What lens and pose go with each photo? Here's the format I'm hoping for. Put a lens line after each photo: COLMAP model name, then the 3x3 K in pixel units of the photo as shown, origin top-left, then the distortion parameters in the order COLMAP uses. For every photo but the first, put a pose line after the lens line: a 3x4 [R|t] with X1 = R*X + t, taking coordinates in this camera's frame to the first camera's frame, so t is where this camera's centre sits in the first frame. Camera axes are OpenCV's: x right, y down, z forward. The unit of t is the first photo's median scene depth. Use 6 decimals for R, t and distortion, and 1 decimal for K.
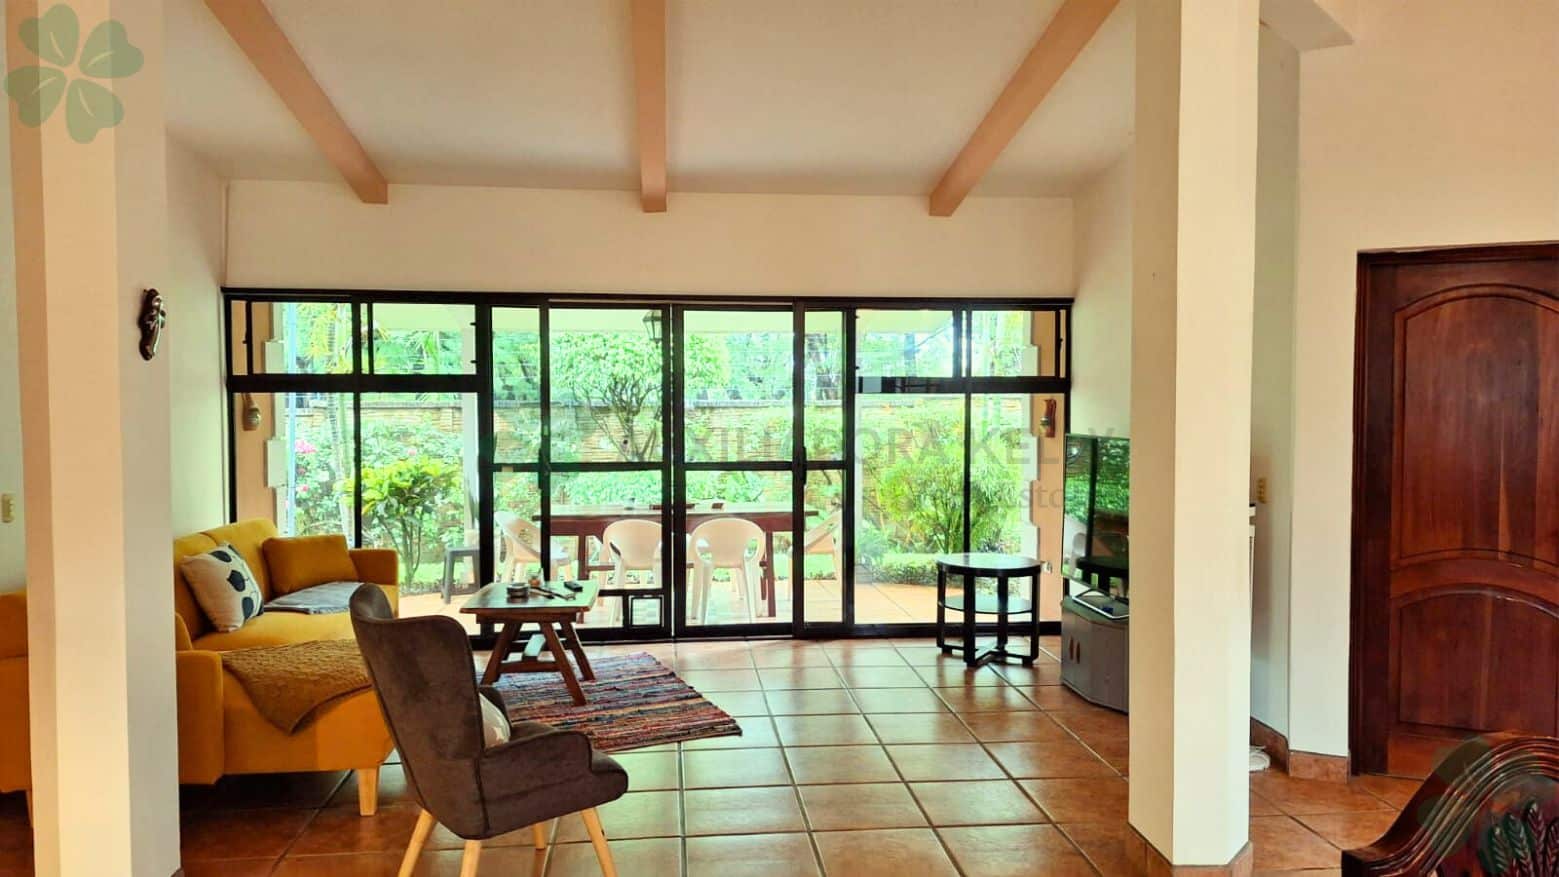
lens RADIAL K [[1125.4, 0, 781.0], [0, 1125.4, 433.2], [0, 0, 1]] dist [0.004534, 0.000016]
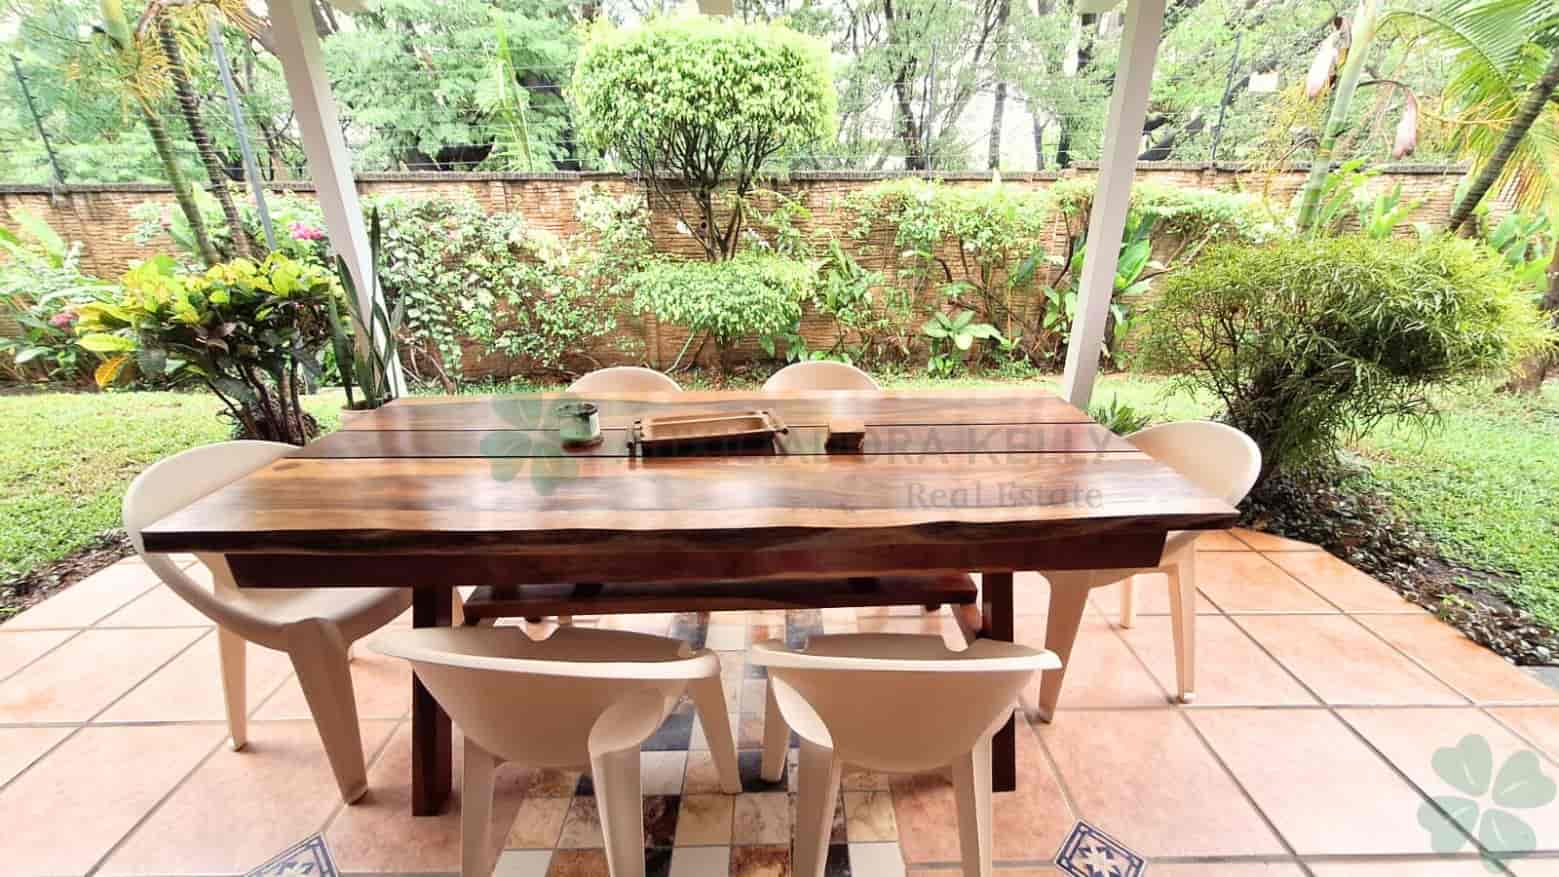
lens RADIAL K [[597.2, 0, 779.8], [0, 597.2, 441.2], [0, 0, 1]] dist [-0.002608, -0.000191]
pose [[0.994738, 0.038416, -0.094977, -0.068056], [-0.002822, 0.936959, 0.349427, 0.006114], [0.102414, -0.347320, 0.932137, 1.000433]]
